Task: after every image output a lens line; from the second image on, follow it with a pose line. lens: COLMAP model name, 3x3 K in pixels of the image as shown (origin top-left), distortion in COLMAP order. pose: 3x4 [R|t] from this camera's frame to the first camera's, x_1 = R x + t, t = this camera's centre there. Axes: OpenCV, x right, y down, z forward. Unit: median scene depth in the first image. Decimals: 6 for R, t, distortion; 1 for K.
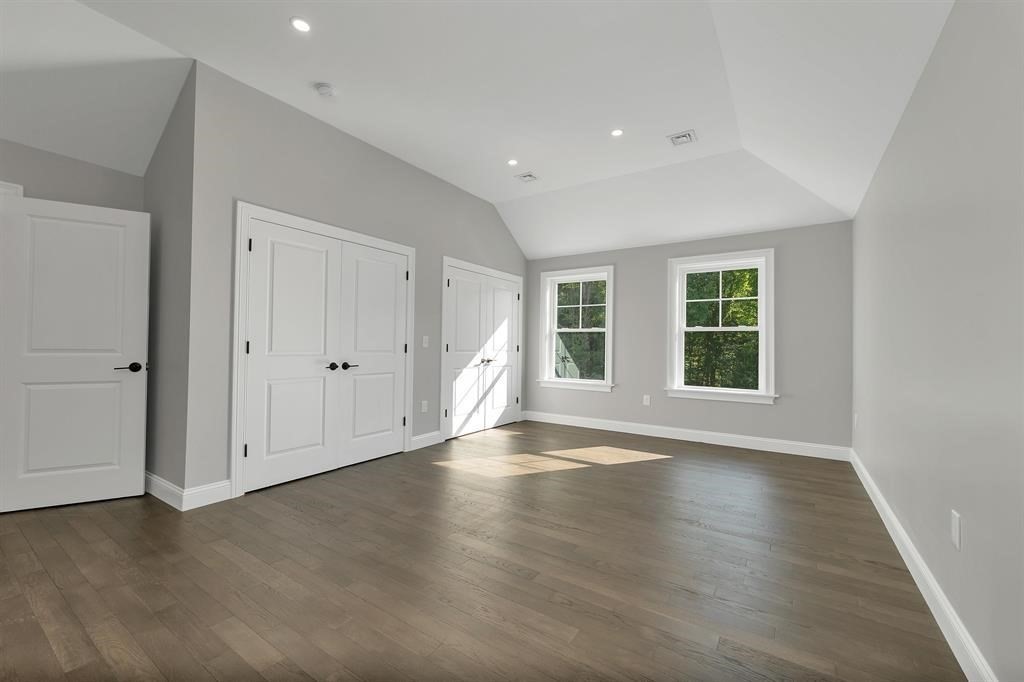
lens RADIAL K [[416.2, 0, 499.4], [0, 416.2, 338.5], [0, 0, 1]] dist [0.000258, -0.000201]
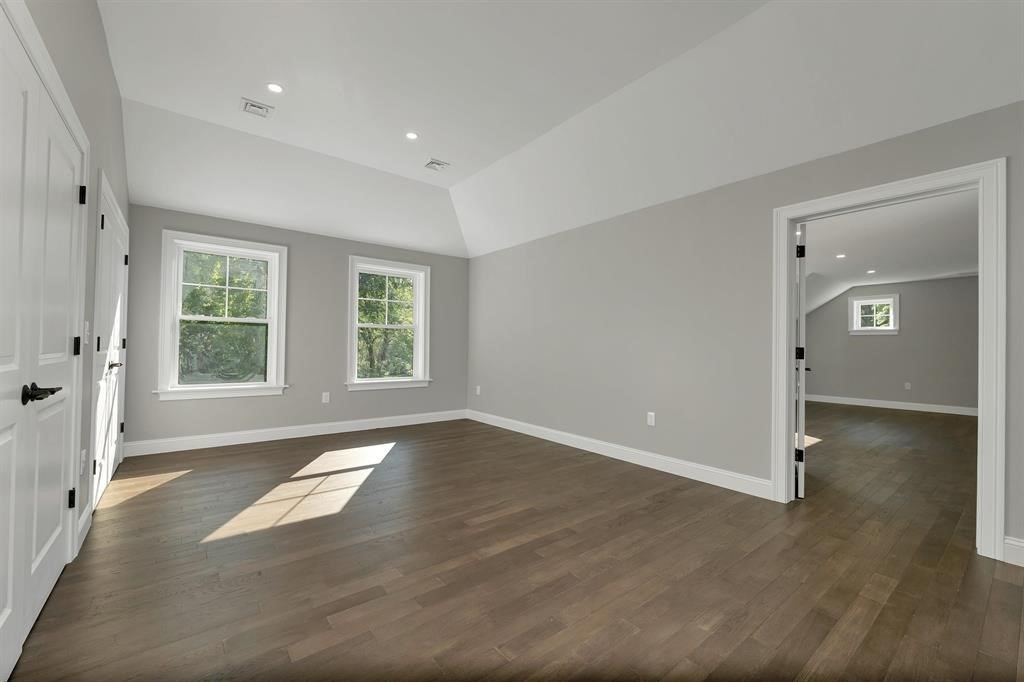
lens RADIAL K [[416.2, 0, 521.2], [0, 416.2, 339.1], [0, 0, 1]] dist [0.000258, -0.000201]
pose [[0.284181, 0.007500, 0.958741, -0.436316], [-0.030250, 0.999542, 0.001147, -0.000838], [-0.958293, -0.029328, 0.284278, 0.302226]]
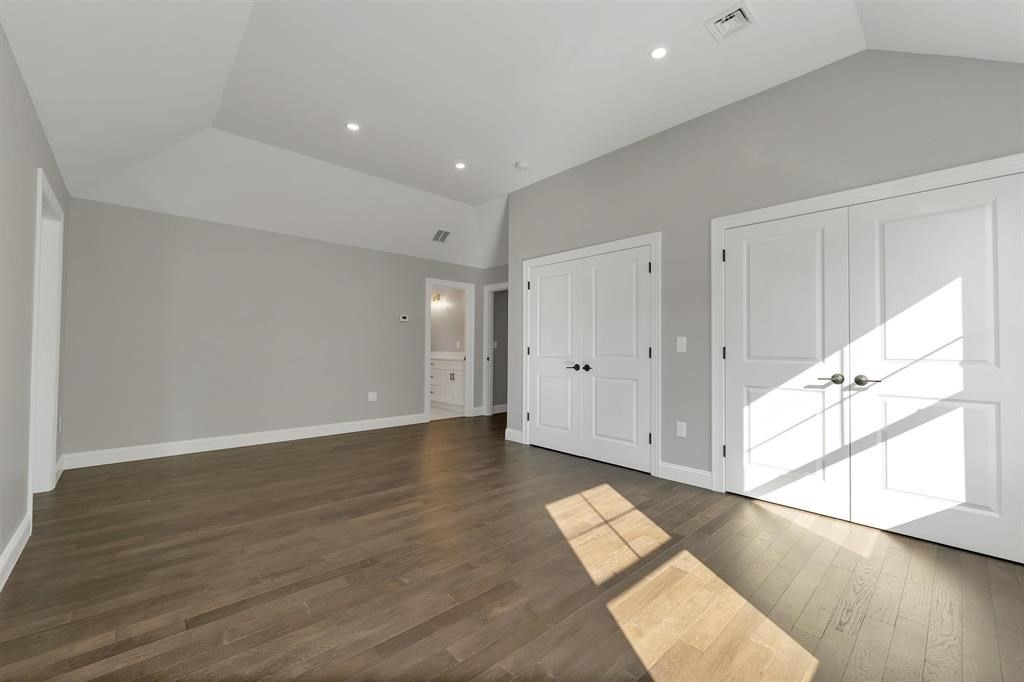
lens RADIAL K [[416.2, 0, 525.0], [0, 416.2, 338.6], [0, 0, 1]] dist [0.000258, -0.000201]
pose [[-0.201294, -0.033432, -0.978960, 0.539656], [0.012728, 0.999244, -0.036741, 0.018486], [0.979448, -0.019856, -0.200716, 0.744885]]
